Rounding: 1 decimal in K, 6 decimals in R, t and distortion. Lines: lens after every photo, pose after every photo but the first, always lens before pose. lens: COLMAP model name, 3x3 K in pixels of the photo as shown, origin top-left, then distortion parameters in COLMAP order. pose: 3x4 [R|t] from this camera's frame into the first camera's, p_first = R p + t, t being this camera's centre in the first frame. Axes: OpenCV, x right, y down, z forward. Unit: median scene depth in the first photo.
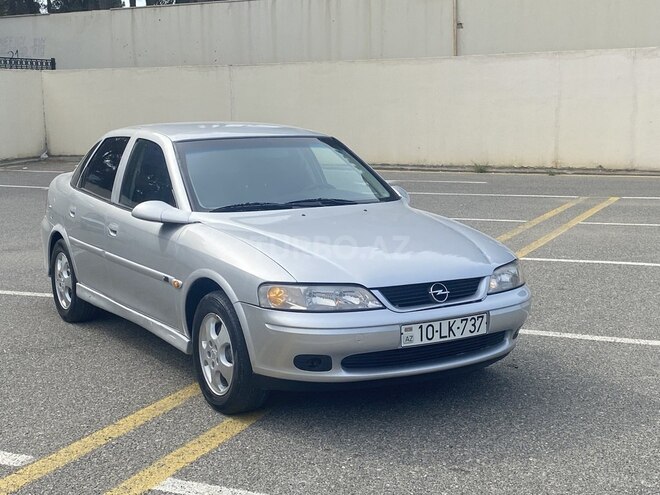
lens RADIAL K [[913.8, 0, 327.4], [0, 913.8, 239.7], [0, 0, 1]] dist [0.207554, -0.665964]
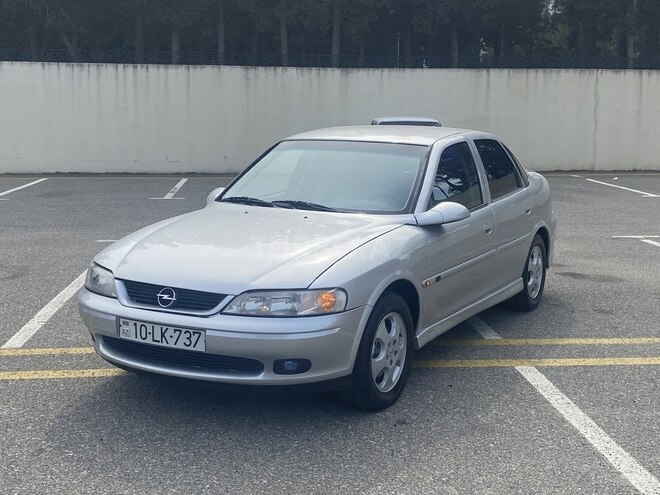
lens RADIAL K [[809.3, 0, 329.8], [0, 809.3, 257.3], [0, 0, 1]] dist [0.127509, -0.348630]
pose [[0.494956, 0.152343, -0.855459, 0.835232], [-0.118790, 0.987131, 0.107062, -0.087909], [0.860760, 0.048629, 0.506683, 0.612152]]
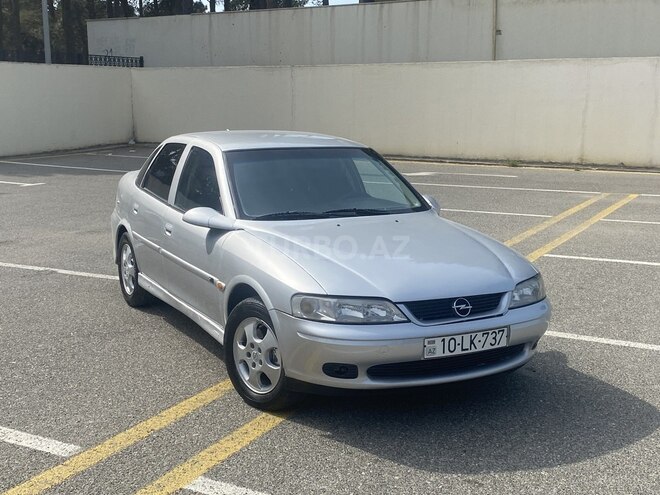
lens RADIAL K [[797.1, 0, 325.5], [0, 797.1, 251.6], [0, 0, 1]] dist [0.136715, -0.376186]
pose [[0.997700, 0.030033, -0.060763, 0.016834], [-0.027474, 0.998718, 0.042516, -0.035646], [0.061962, -0.040749, 0.997246, 0.066978]]
